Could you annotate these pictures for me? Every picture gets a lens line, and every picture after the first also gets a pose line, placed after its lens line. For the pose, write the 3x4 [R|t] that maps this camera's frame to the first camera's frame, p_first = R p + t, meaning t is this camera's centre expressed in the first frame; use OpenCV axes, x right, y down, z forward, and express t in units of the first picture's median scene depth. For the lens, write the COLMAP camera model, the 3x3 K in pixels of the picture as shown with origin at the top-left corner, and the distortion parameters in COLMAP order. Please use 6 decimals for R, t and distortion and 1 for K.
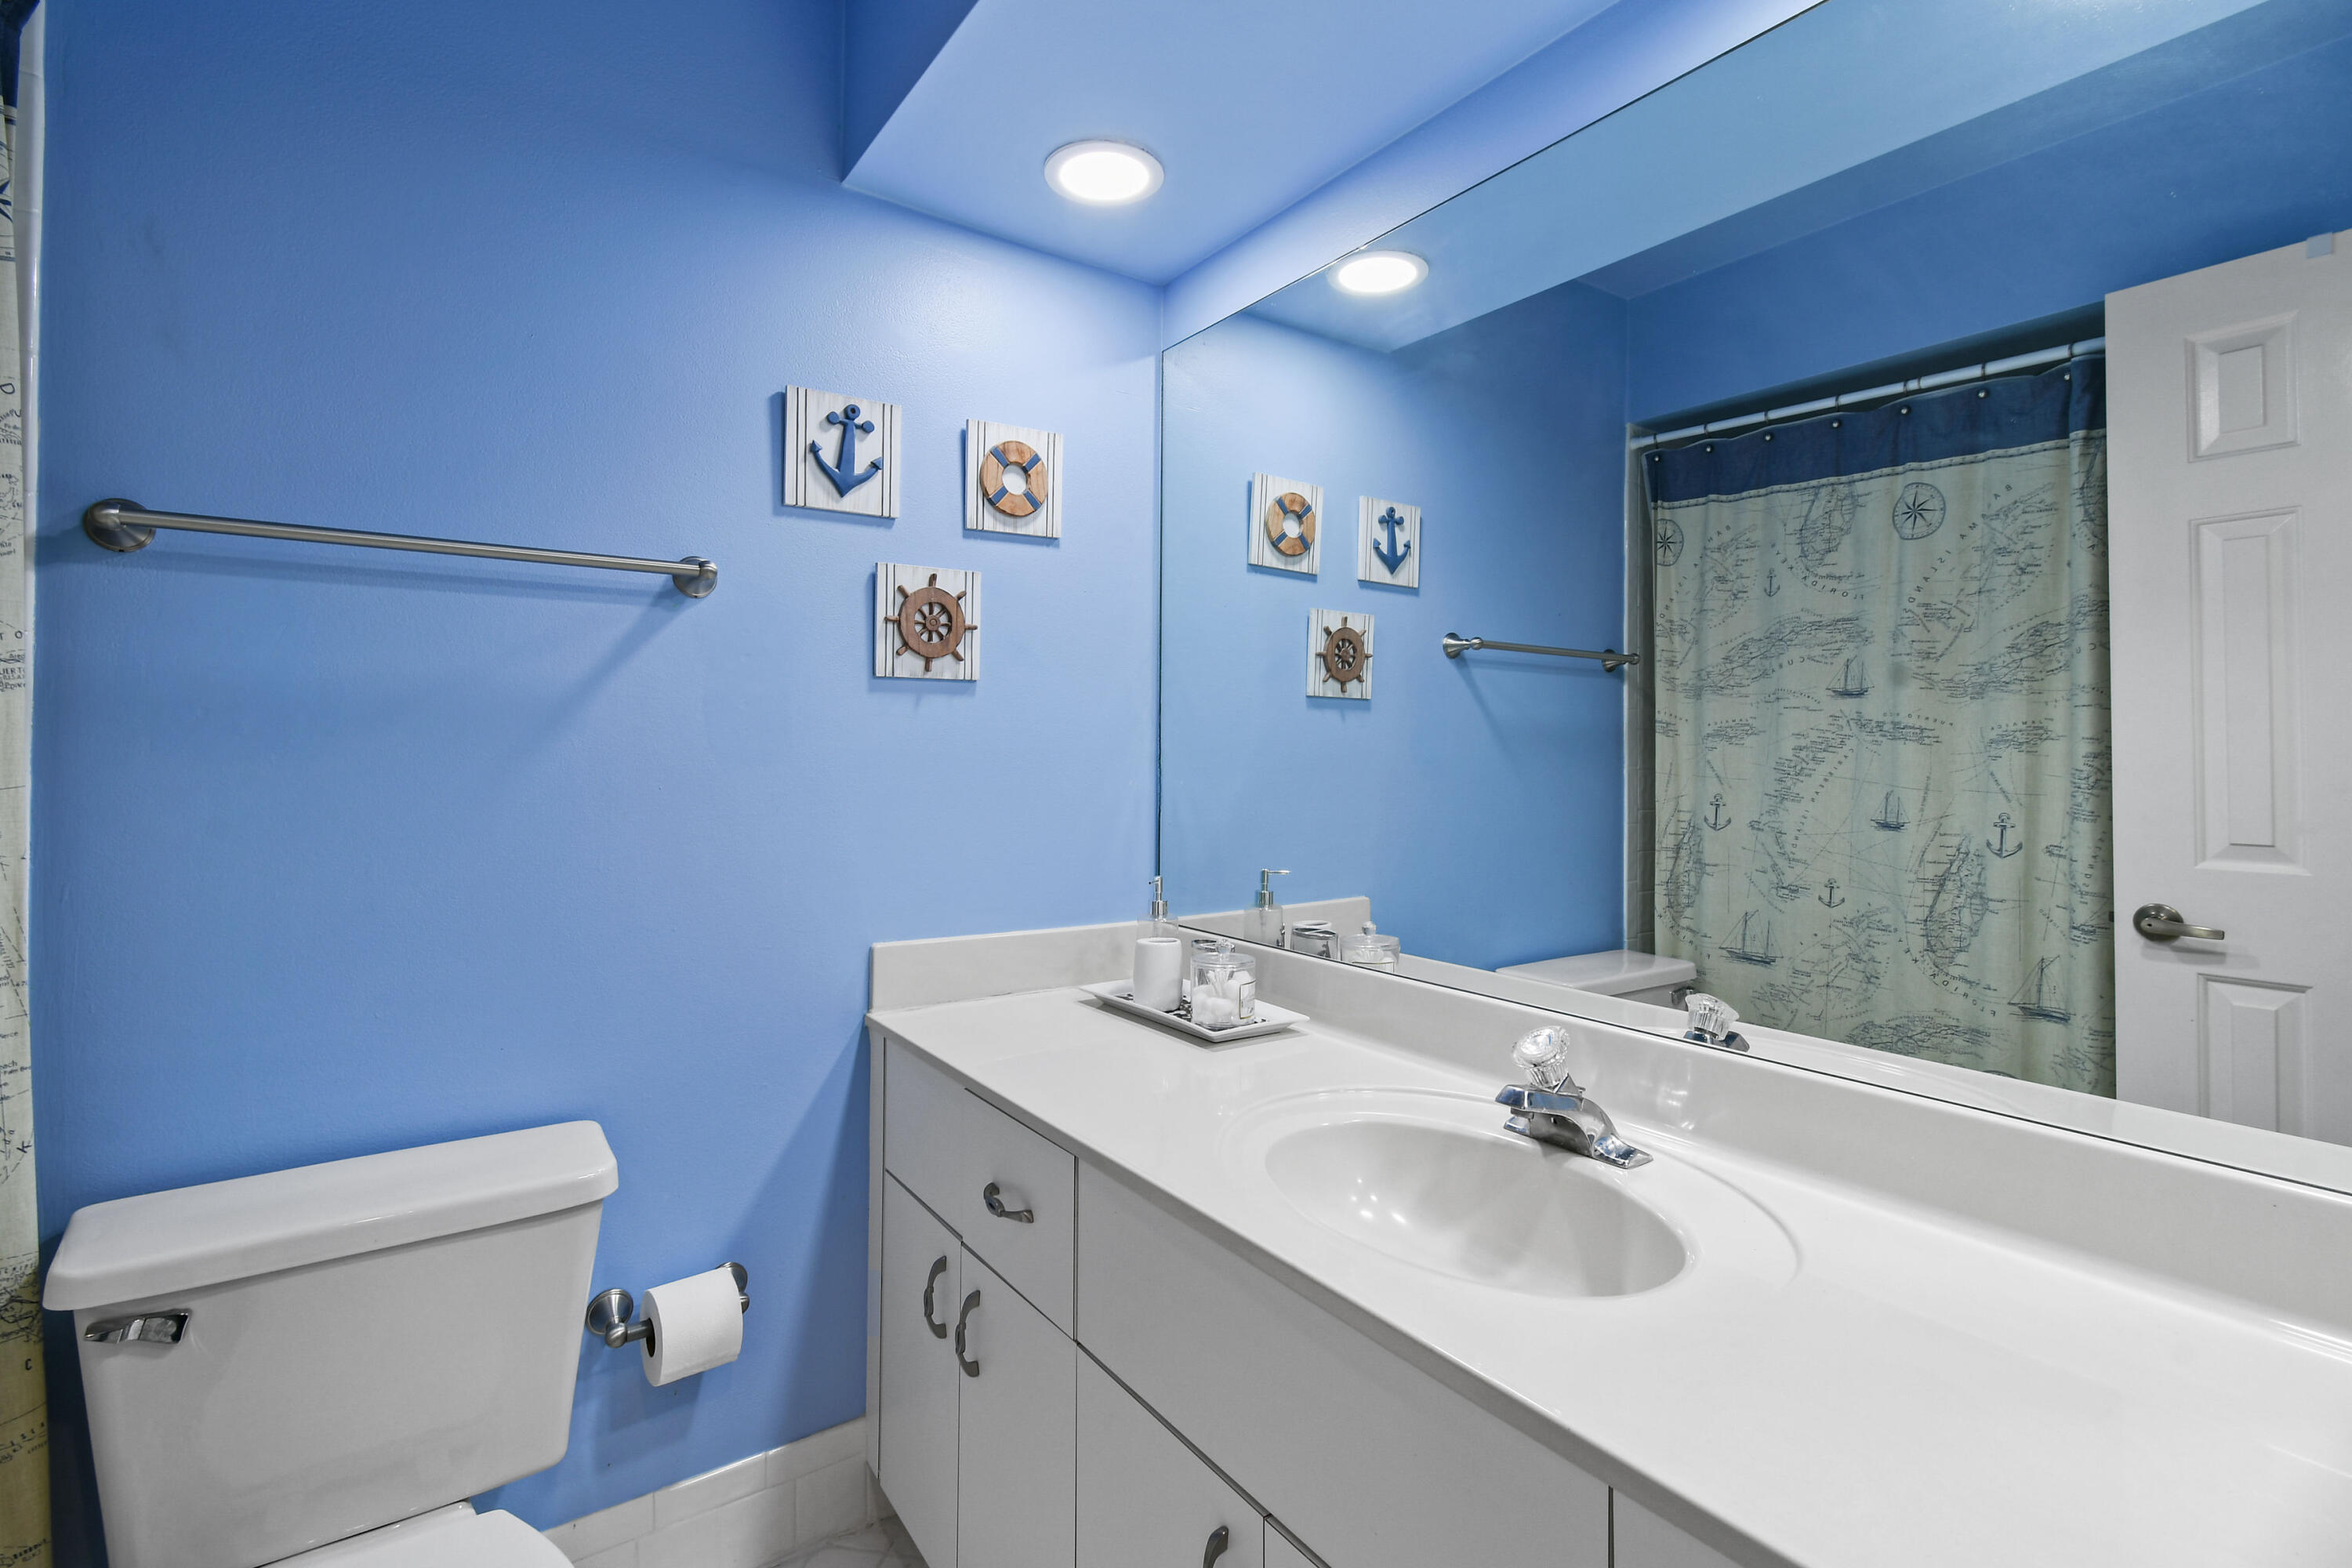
lens RADIAL K [[1067.0, 0, 1173.4], [0, 1067.0, 717.7], [0, 0, 1]] dist [-0.001389, -0.000937]
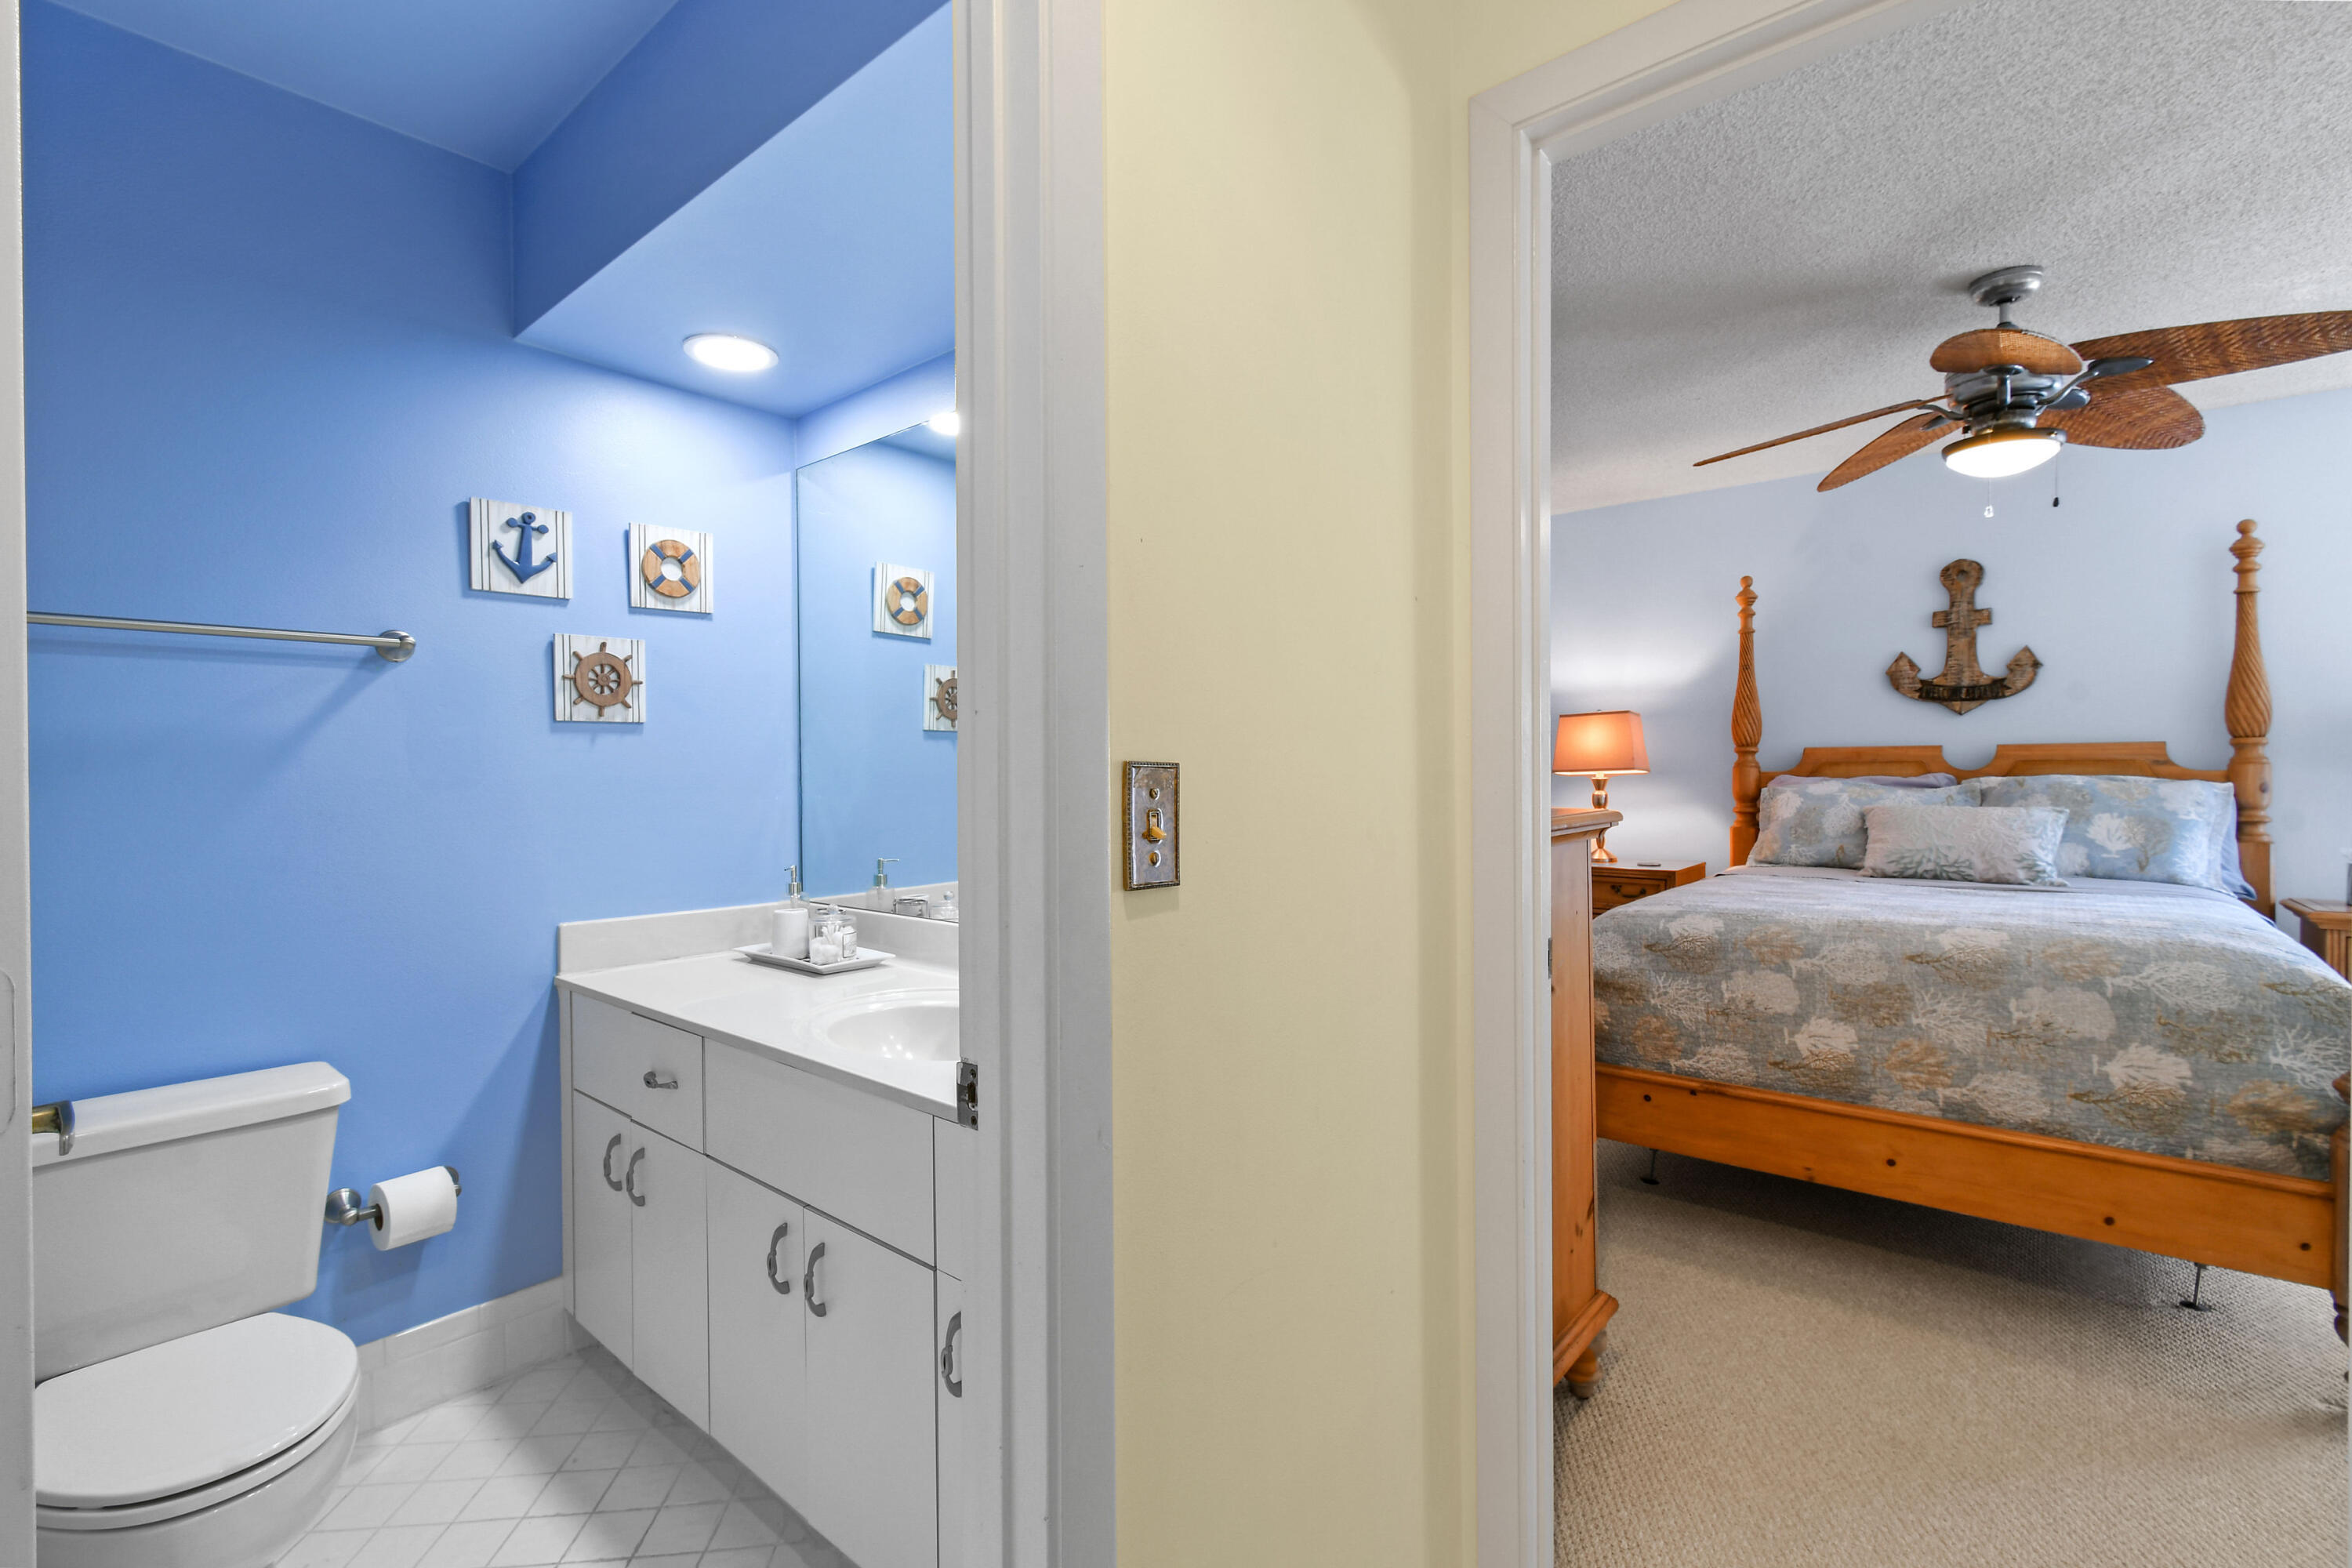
lens RADIAL K [[1054.0, 0, 1202.5], [0, 1054.0, 770.0], [0, 0, 1]] dist [0.003443, -0.000252]
pose [[0.966997, -0.017257, 0.254201, 0.156542], [0.008185, 0.999293, 0.036702, -0.019723], [-0.254655, -0.033410, 0.966455, -0.451263]]
